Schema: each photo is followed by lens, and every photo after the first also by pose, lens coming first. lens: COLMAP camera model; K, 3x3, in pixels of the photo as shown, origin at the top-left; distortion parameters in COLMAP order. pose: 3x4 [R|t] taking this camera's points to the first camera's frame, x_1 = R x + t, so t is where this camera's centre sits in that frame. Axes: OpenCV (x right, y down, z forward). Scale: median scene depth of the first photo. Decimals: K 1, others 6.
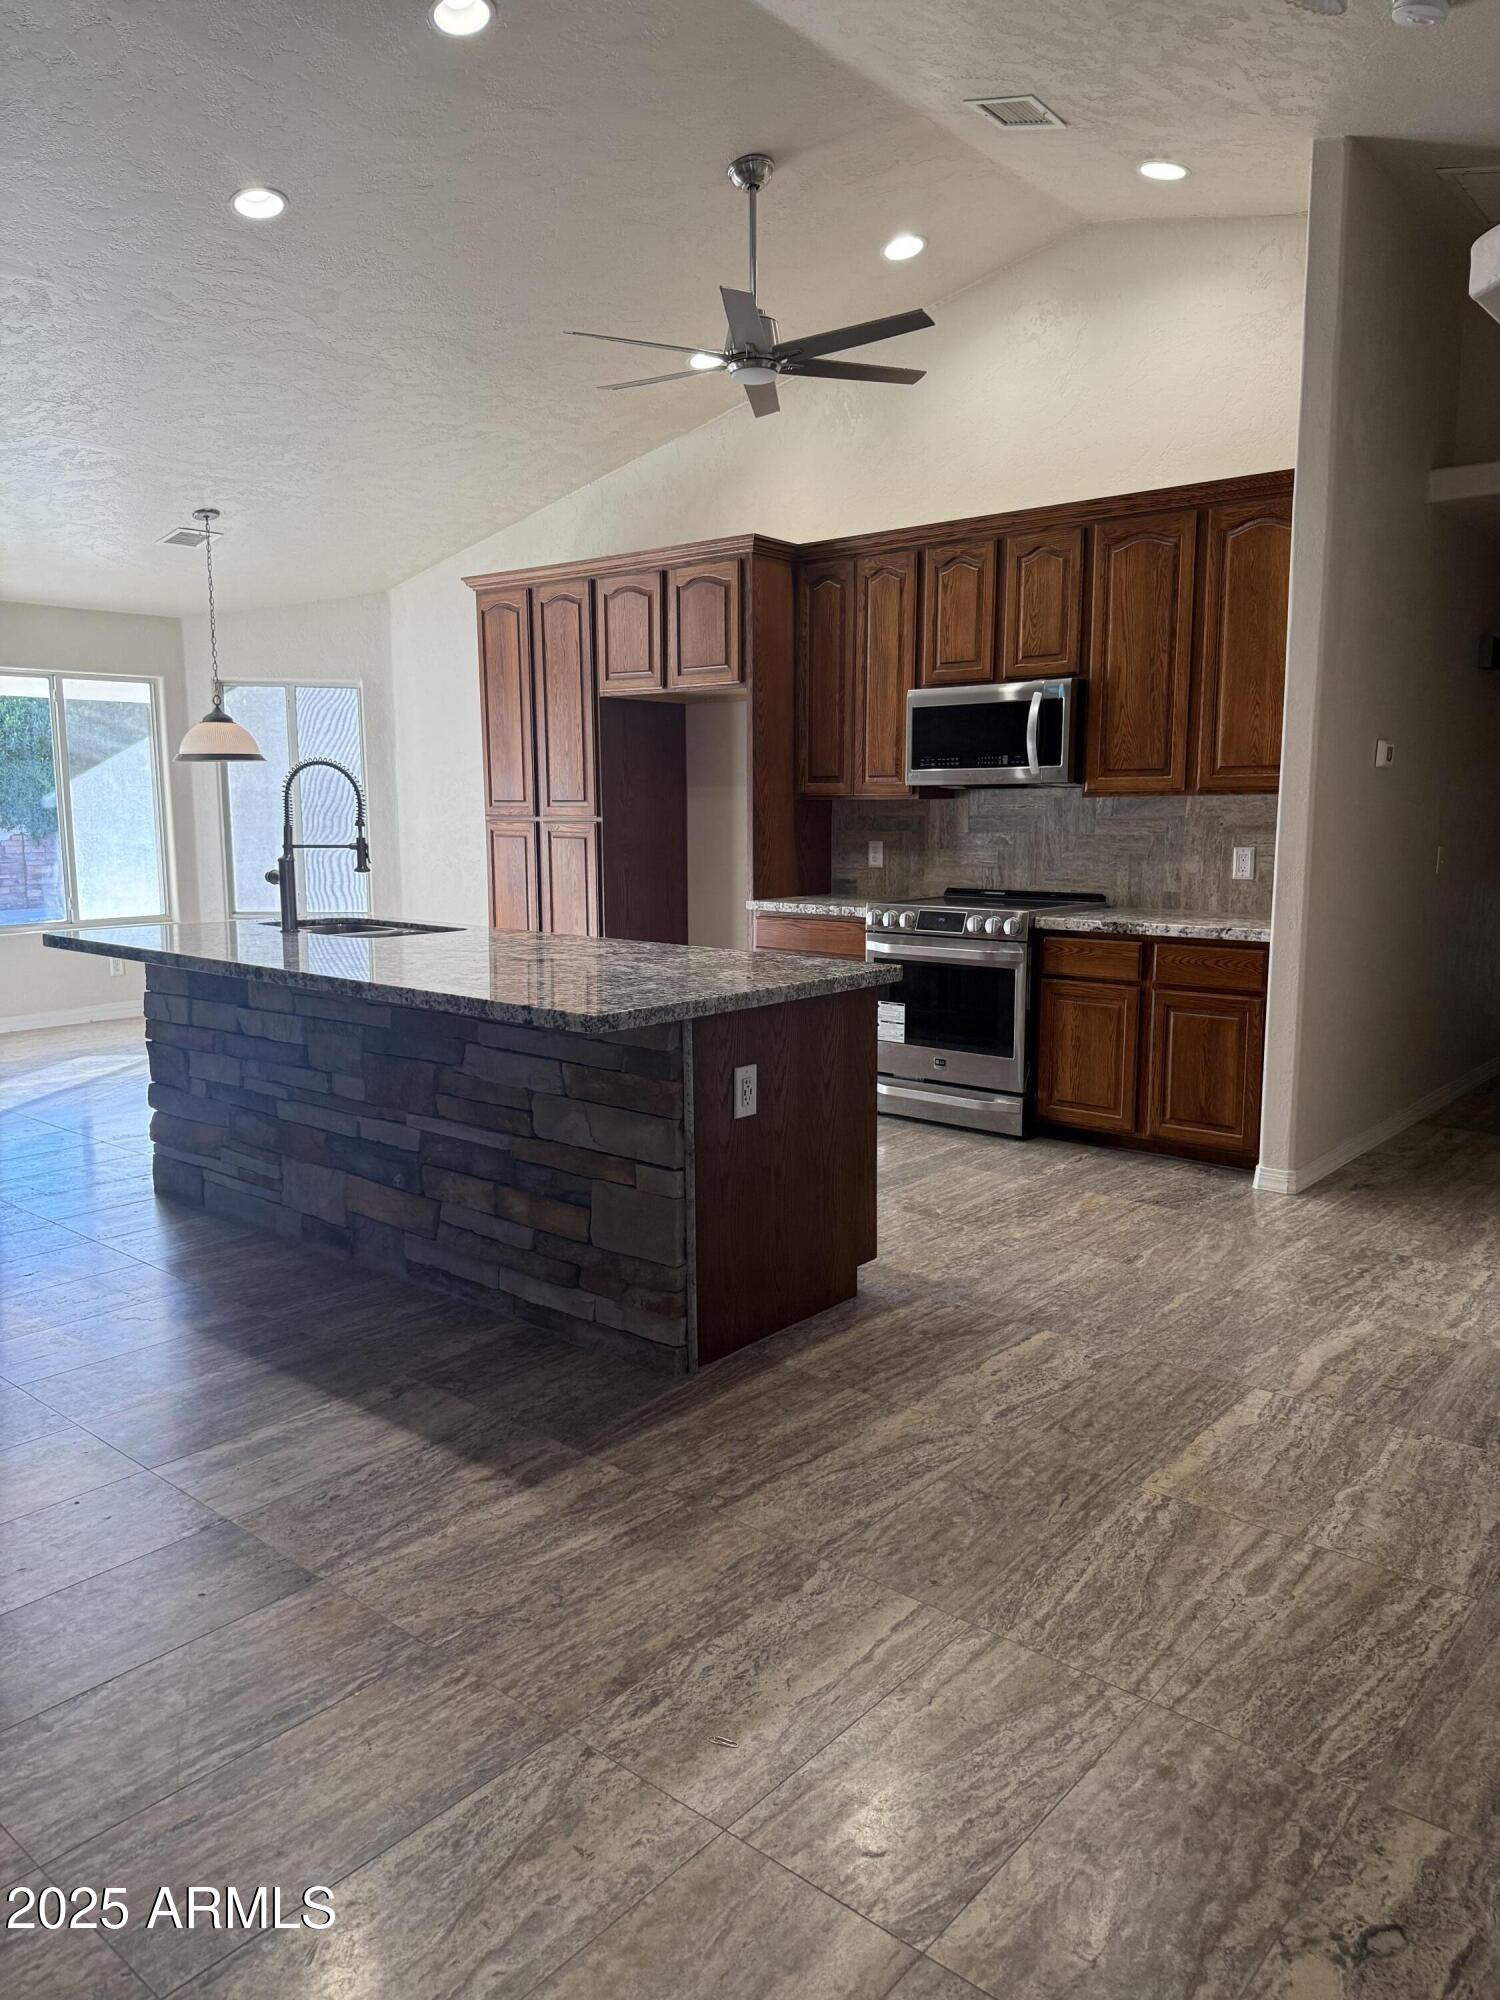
lens RADIAL K [[1415.4, 0, 750.7], [0, 1415.4, 1009.0], [0, 0, 1]] dist [0.073458, -0.130113]
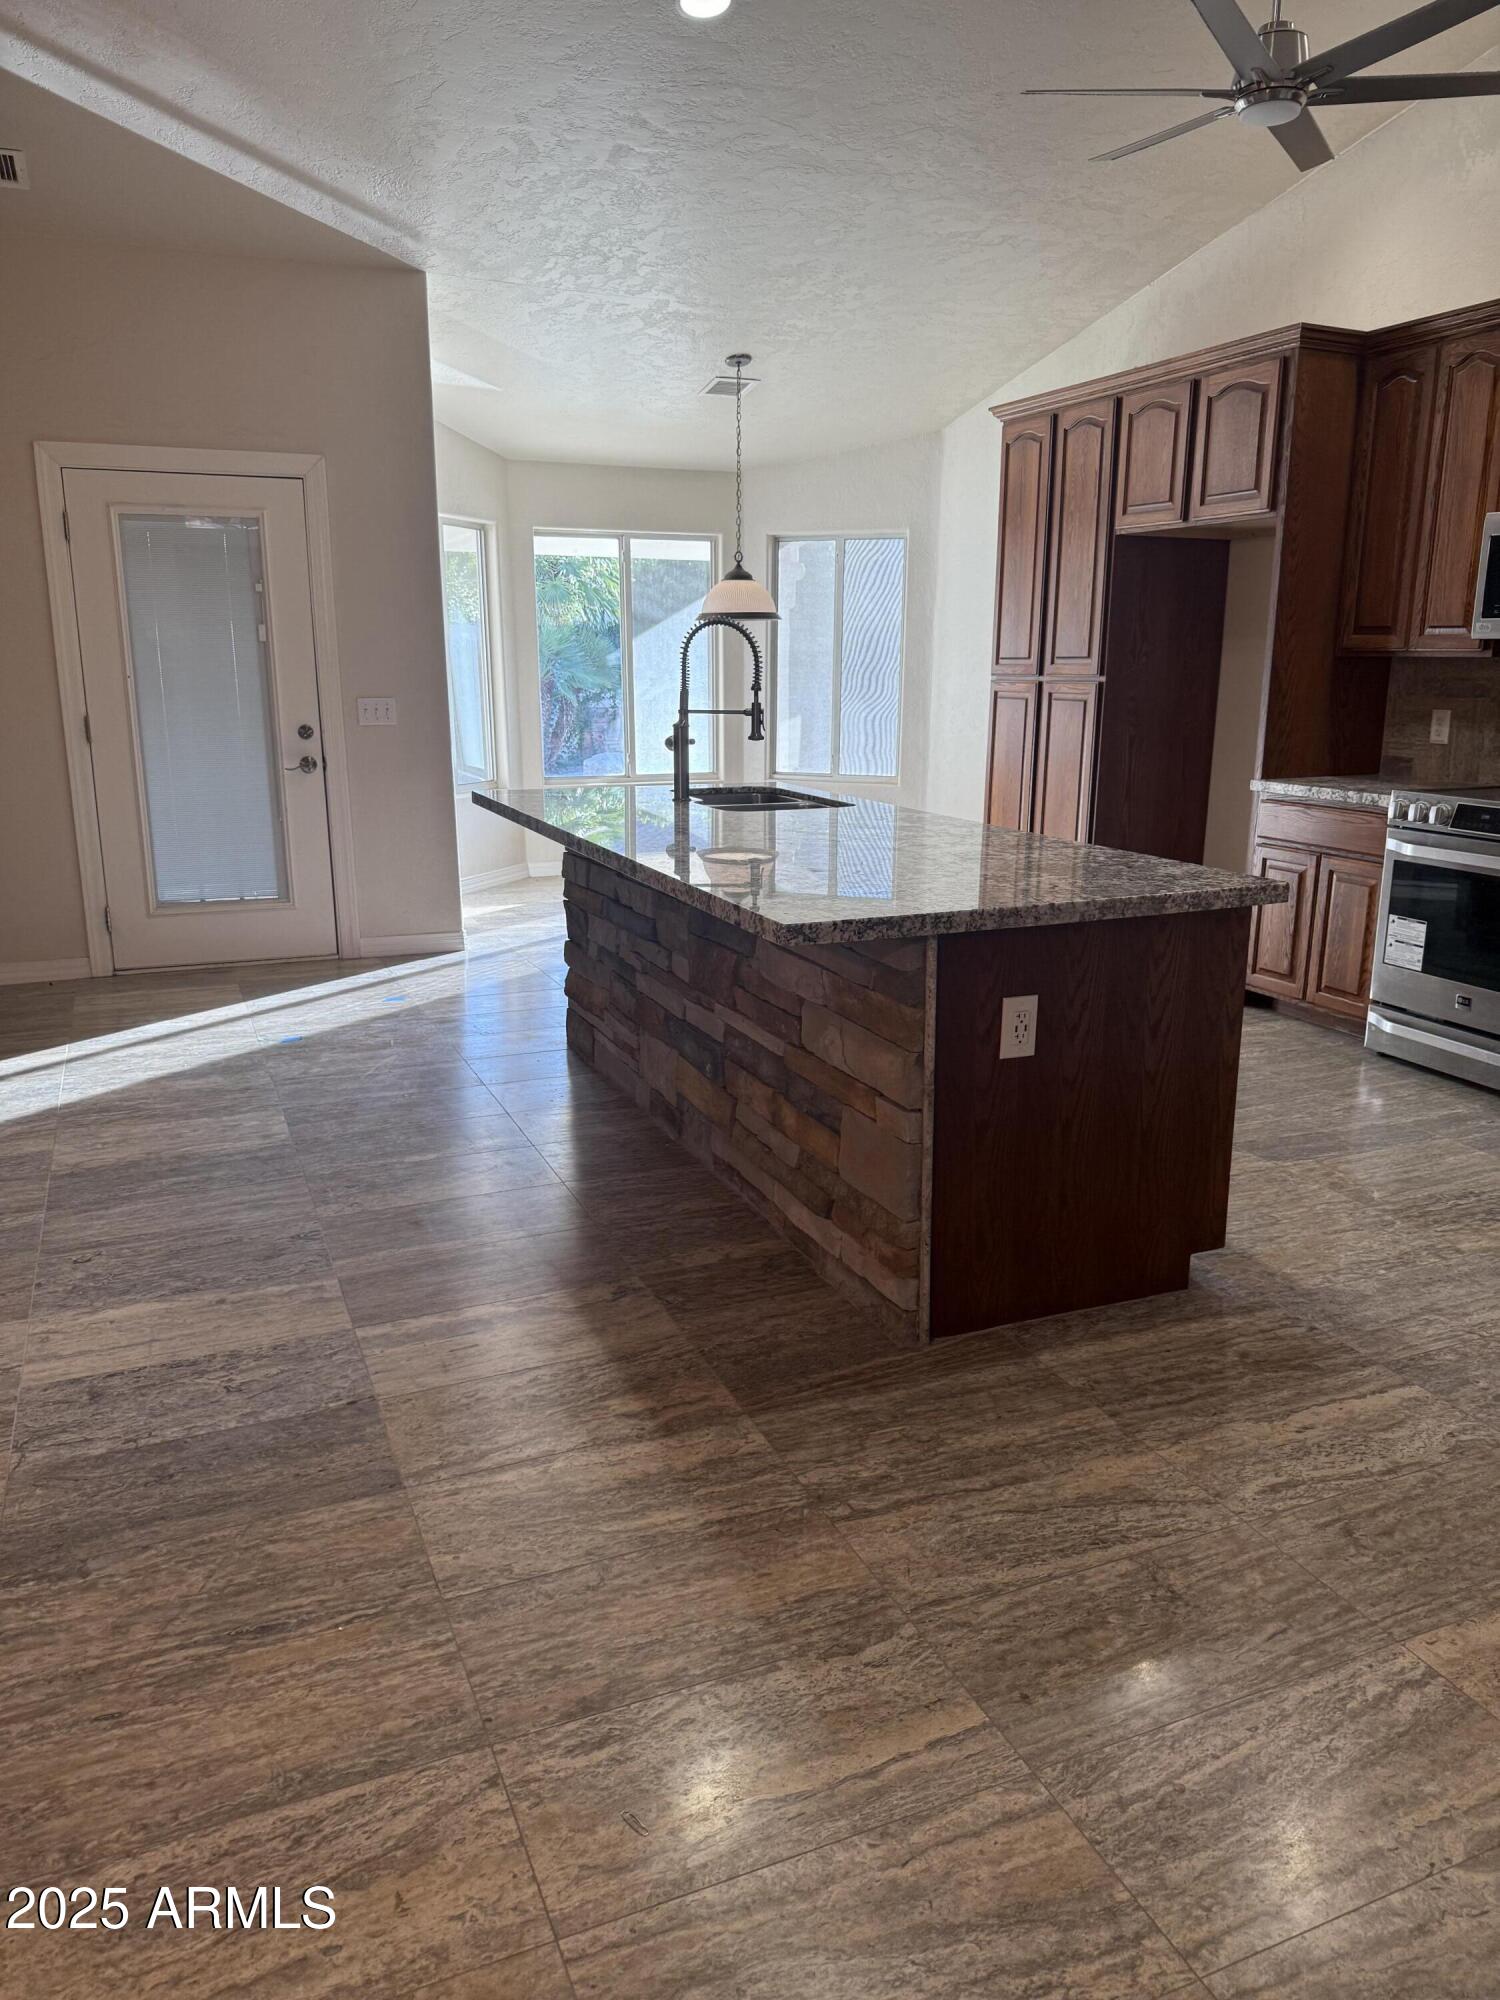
lens RADIAL K [[1422.1, 0, 749.6], [0, 1422.1, 999.0], [0, 0, 1]] dist [0.055293, -0.066091]
pose [[0.890506, 0.108836, -0.441763, 0.170269], [-0.067543, 0.991832, 0.108201, -0.028262], [0.449930, -0.066516, 0.890583, 0.149681]]
